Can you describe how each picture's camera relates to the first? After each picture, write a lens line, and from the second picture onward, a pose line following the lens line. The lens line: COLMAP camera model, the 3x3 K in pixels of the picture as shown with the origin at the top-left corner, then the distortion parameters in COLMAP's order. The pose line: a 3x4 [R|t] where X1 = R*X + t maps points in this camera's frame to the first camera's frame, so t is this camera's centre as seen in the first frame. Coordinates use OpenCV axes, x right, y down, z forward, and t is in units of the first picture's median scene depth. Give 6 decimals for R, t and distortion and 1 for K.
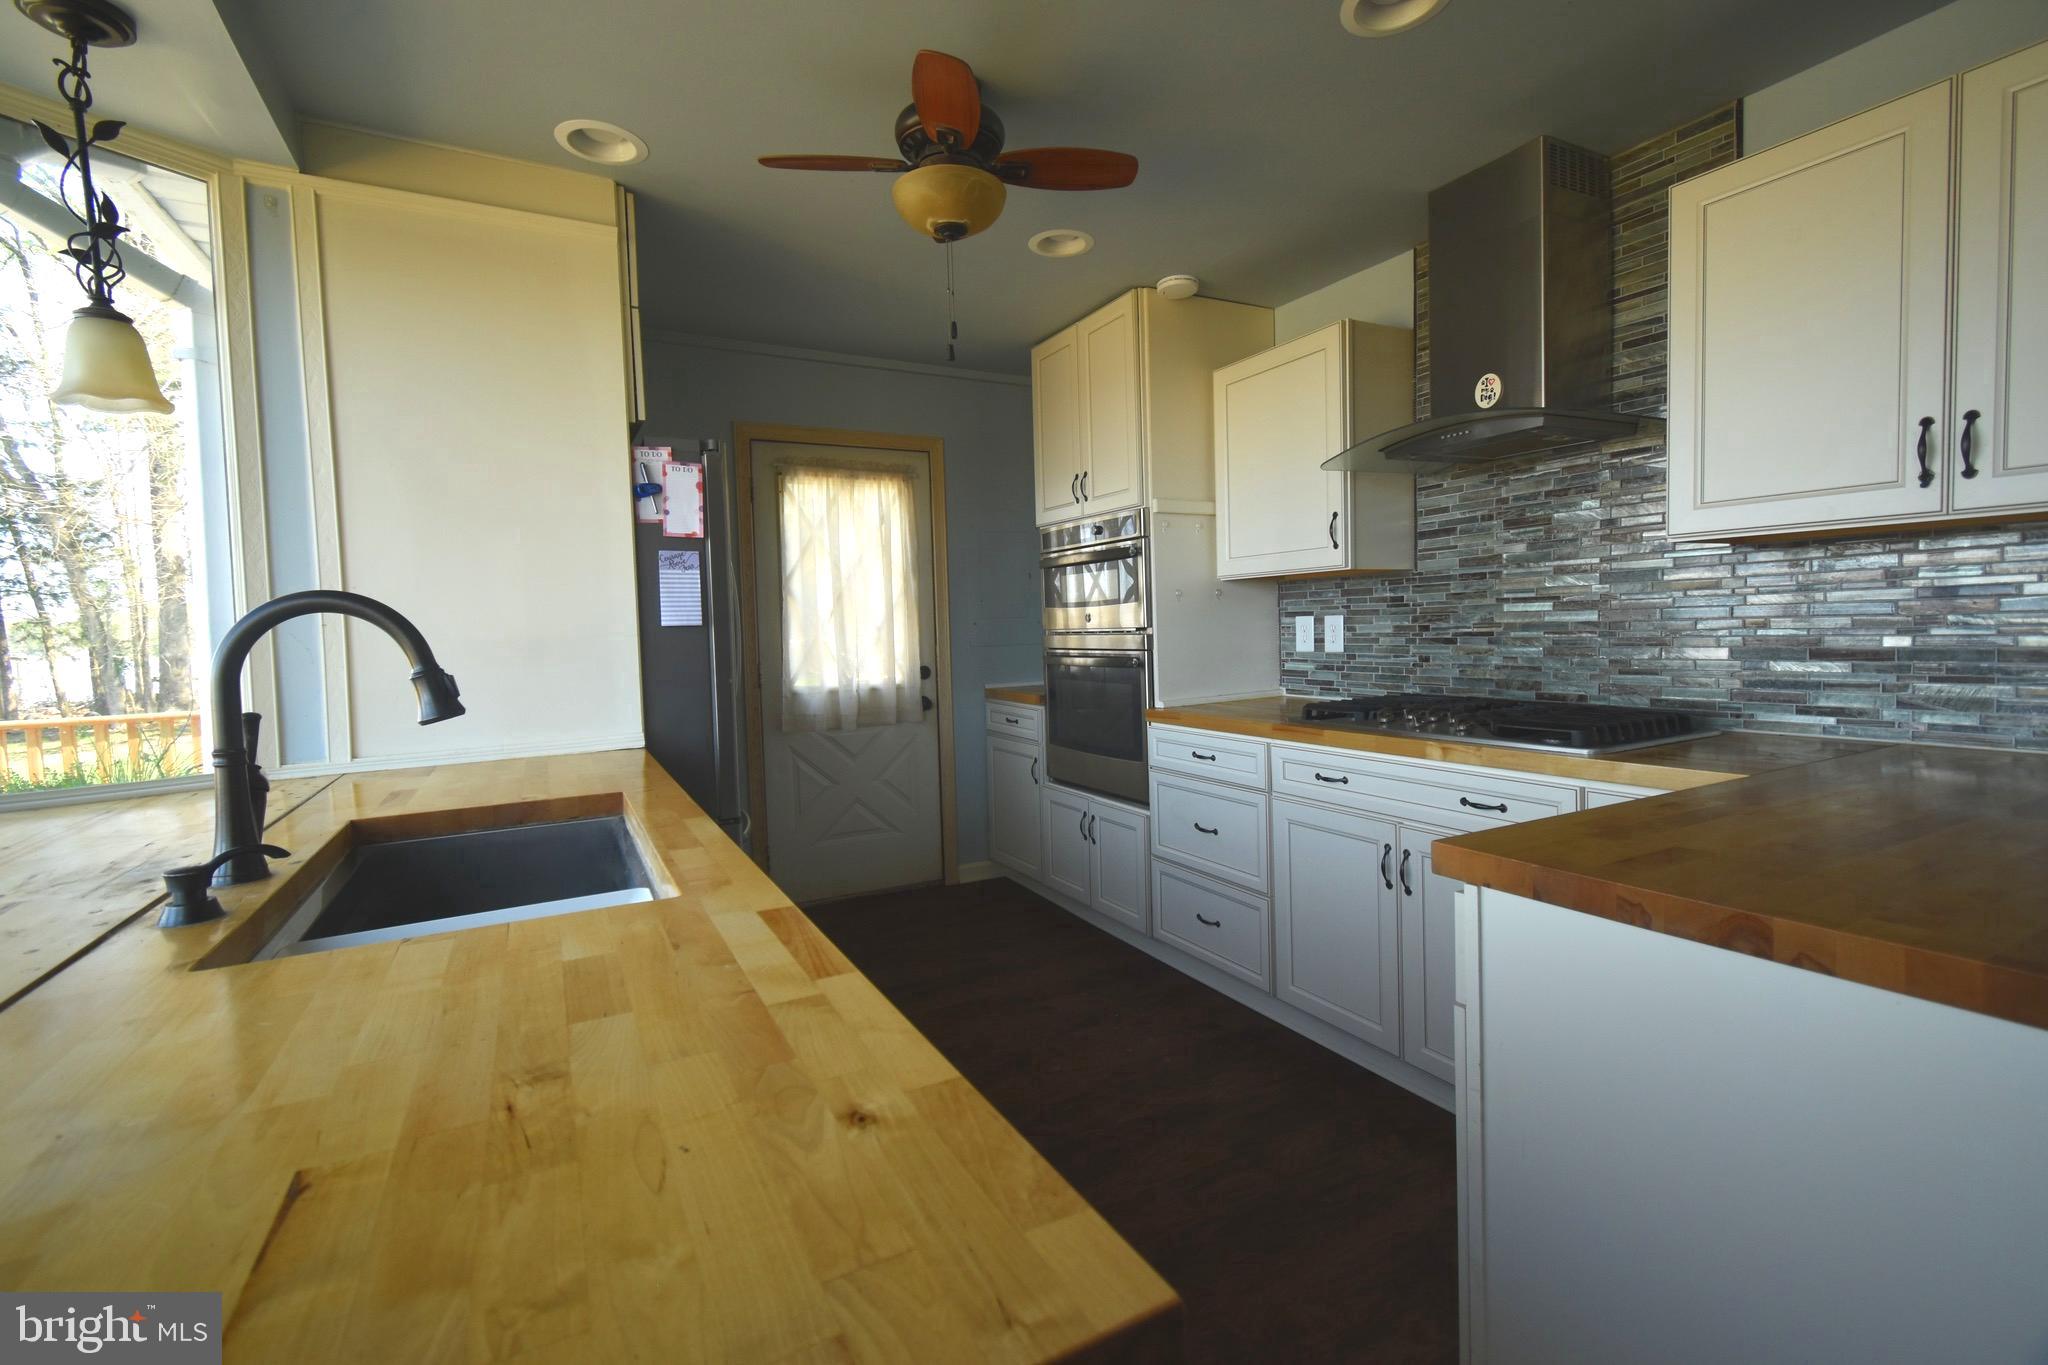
lens RADIAL K [[902.4, 0, 1028.7], [0, 902.4, 666.3], [0, 0, 1]] dist [-0.000601, -0.000299]
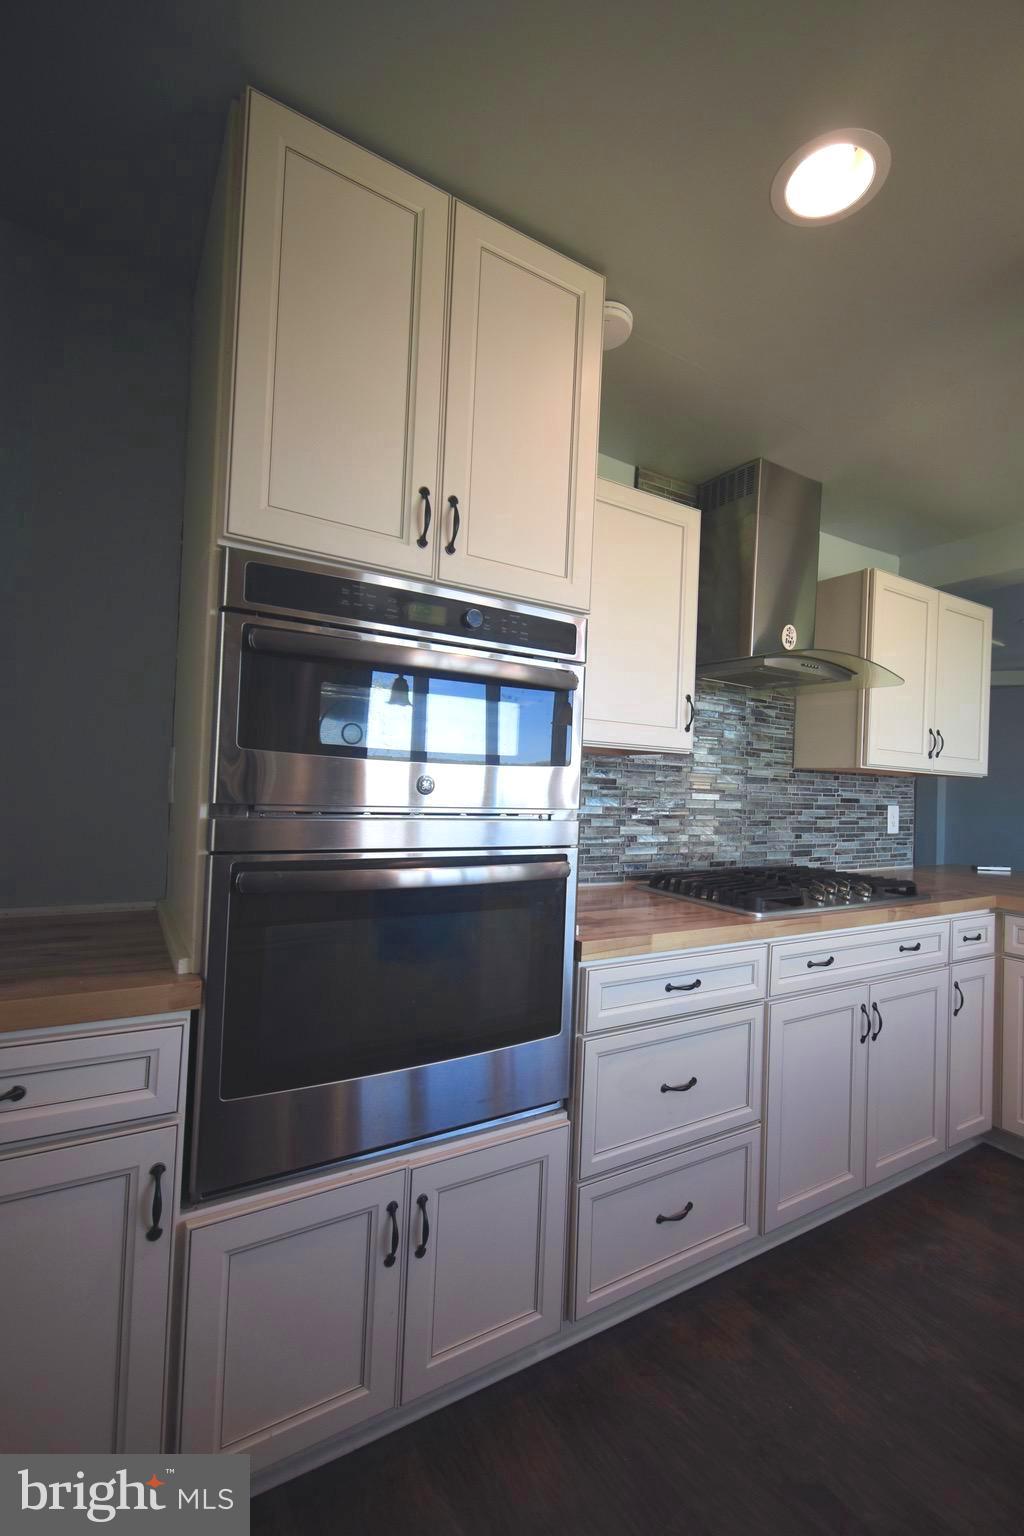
lens RADIAL K [[676.8, 0, 536.5], [0, 676.8, 770.9], [0, 0, 1]] dist [-0.000601, -0.000299]
pose [[-0.060868, 0.043783, 0.997185, -0.393846], [0.006620, 0.999033, -0.043460, -0.059197], [-0.998124, 0.003956, -0.061099, 1.247959]]
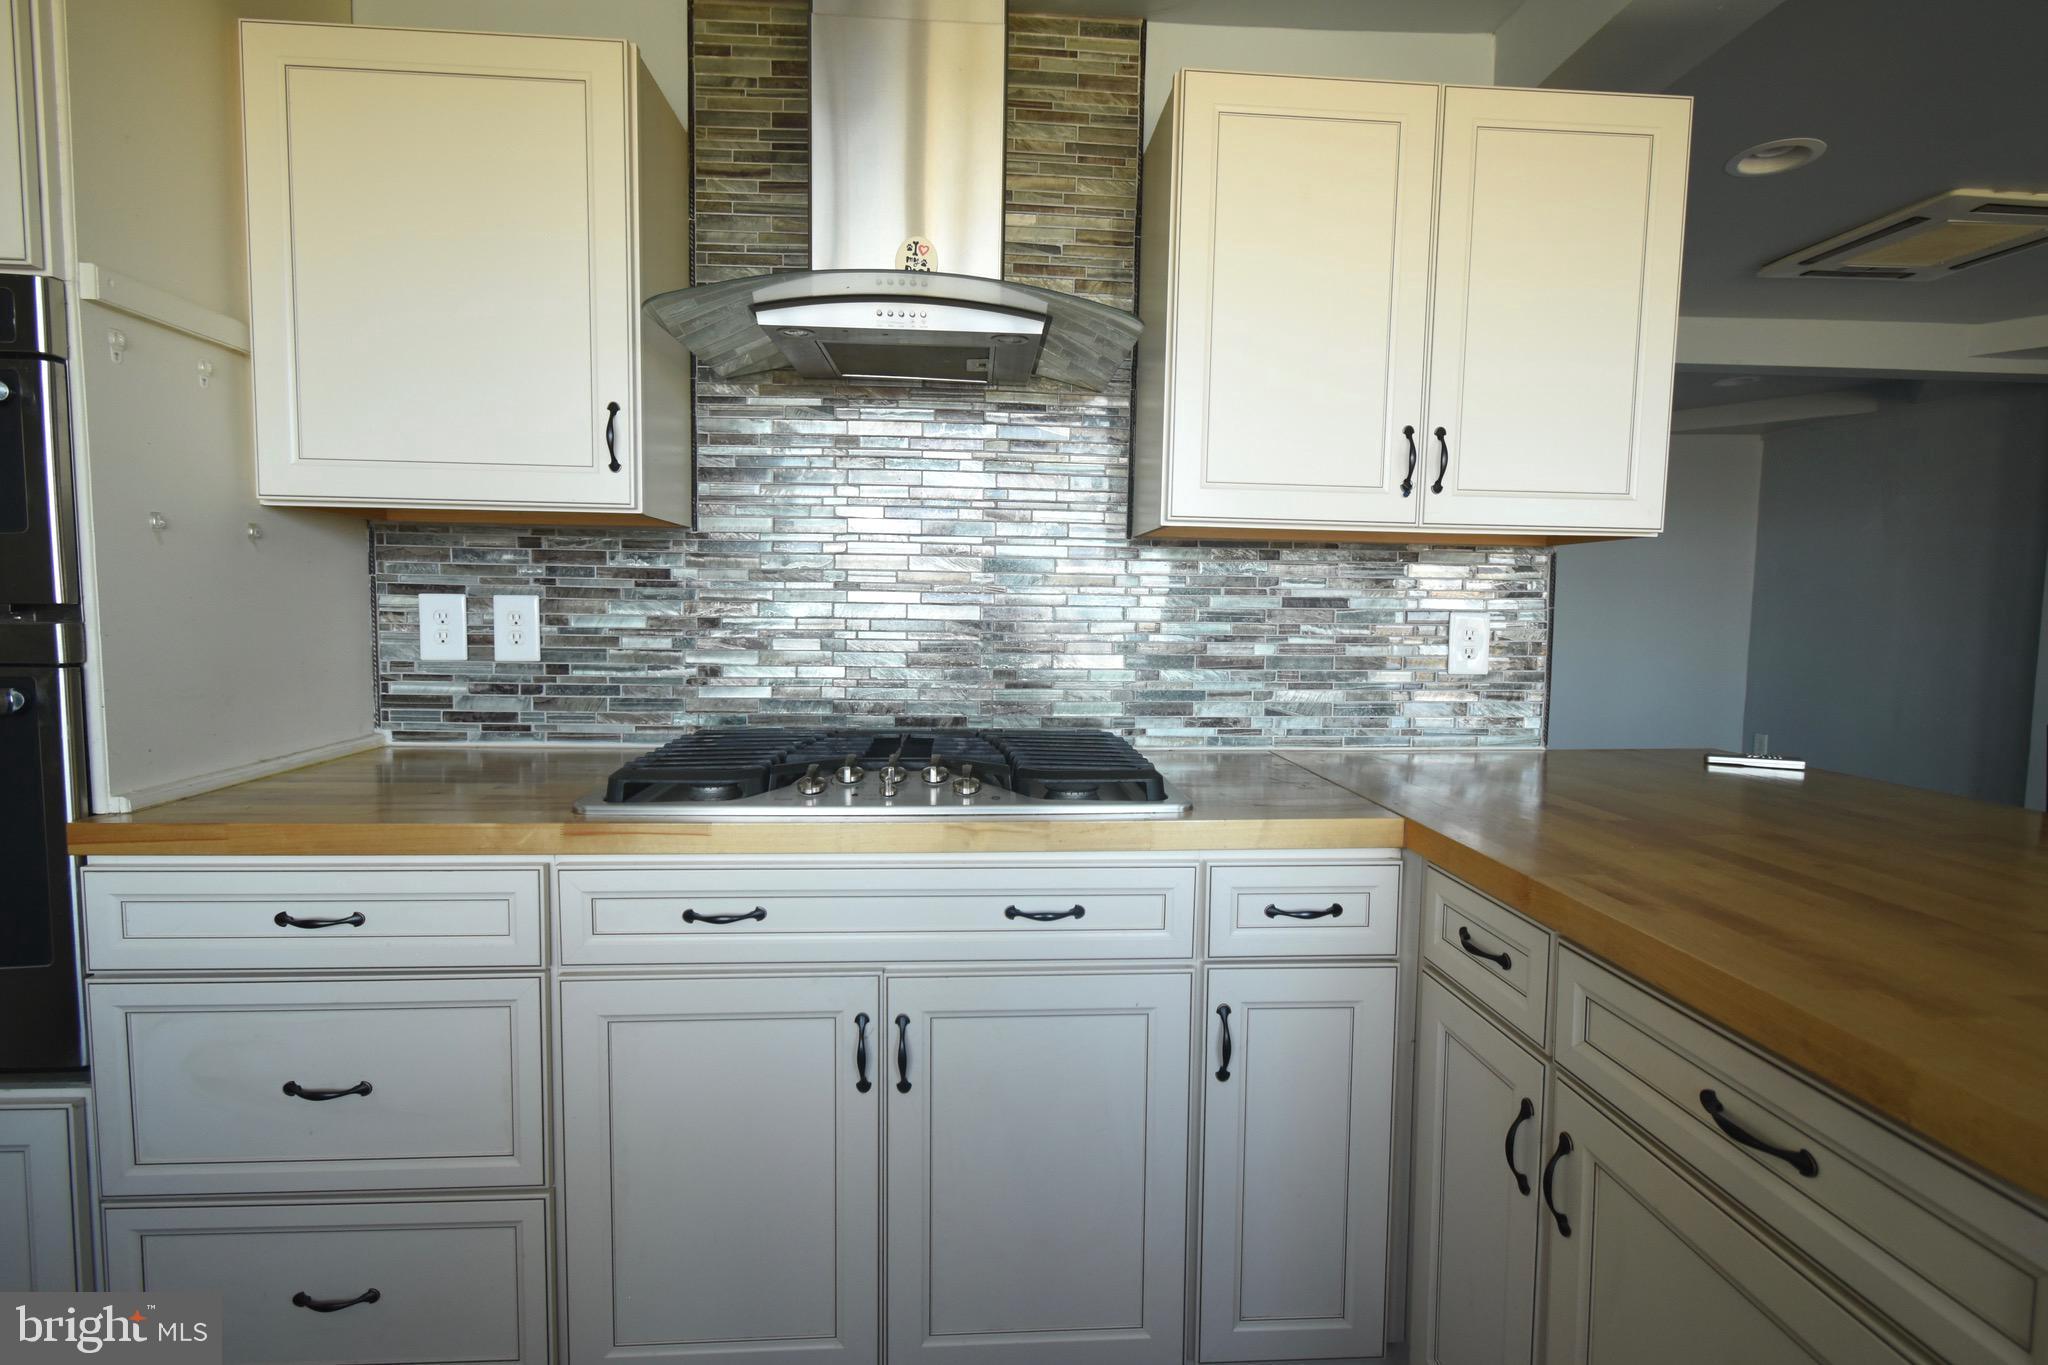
lens RADIAL K [[929.1, 0, 1034.3], [0, 929.1, 669.1], [0, 0, 1]] dist [0.001114, -0.000592]
pose [[0.412902, -0.025250, 0.910426, -0.062682], [0.014398, 0.999672, 0.021196, -0.021841], [-0.910662, 0.004357, 0.413130, 0.563577]]
